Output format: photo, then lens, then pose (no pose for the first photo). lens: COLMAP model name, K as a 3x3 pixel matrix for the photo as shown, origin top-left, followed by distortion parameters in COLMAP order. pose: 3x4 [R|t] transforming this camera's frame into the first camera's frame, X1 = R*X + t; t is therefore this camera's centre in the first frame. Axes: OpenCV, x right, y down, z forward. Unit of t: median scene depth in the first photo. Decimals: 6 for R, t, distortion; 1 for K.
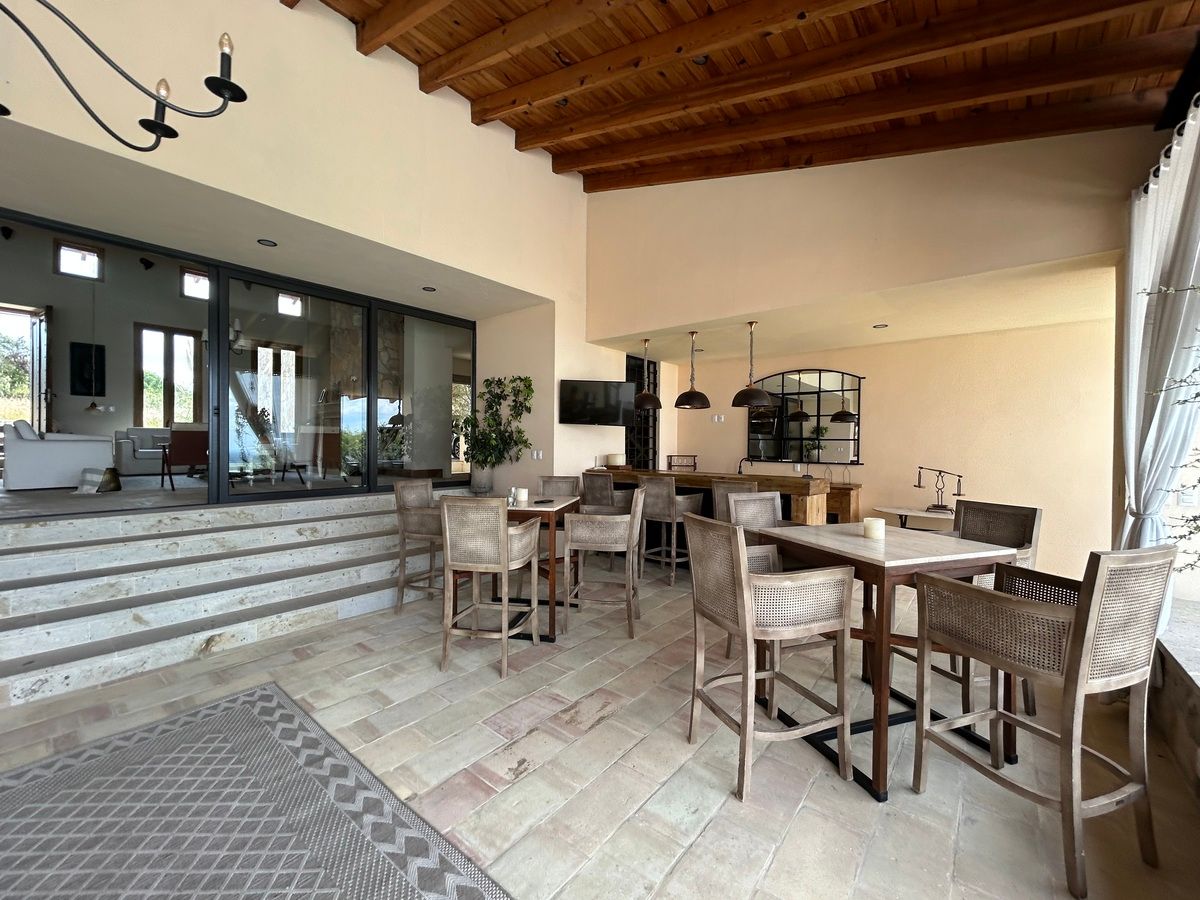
lens RADIAL K [[482.5, 0, 599.7], [0, 482.5, 451.0], [0, 0, 1]] dist [-0.004689, 0.002151]
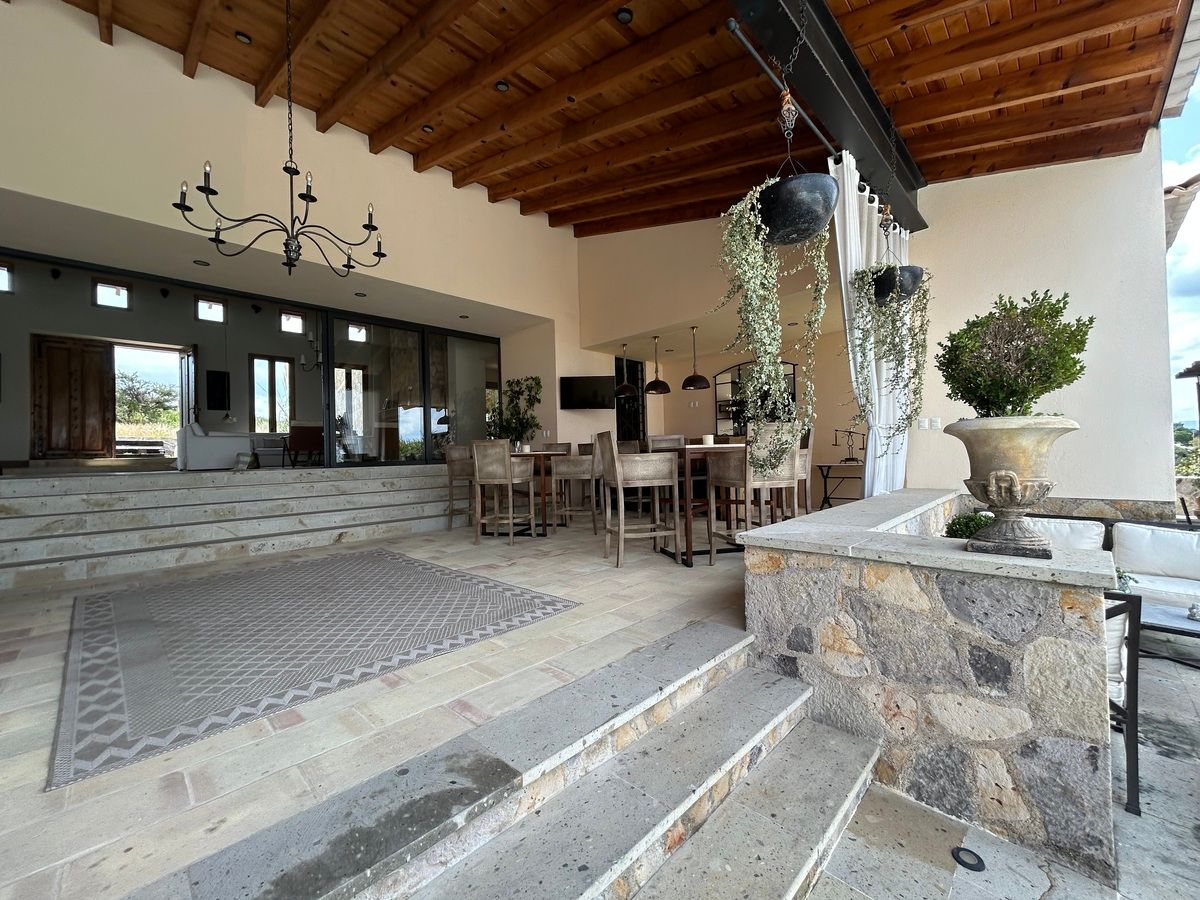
lens RADIAL K [[482.5, 0, 602.8], [0, 482.5, 450.6], [0, 0, 1]] dist [-0.004689, 0.002151]
pose [[0.996176, -0.038266, -0.078540, 0.130056], [0.036476, 0.999044, -0.024102, 0.092148], [0.079387, 0.021145, 0.996620, -0.324500]]
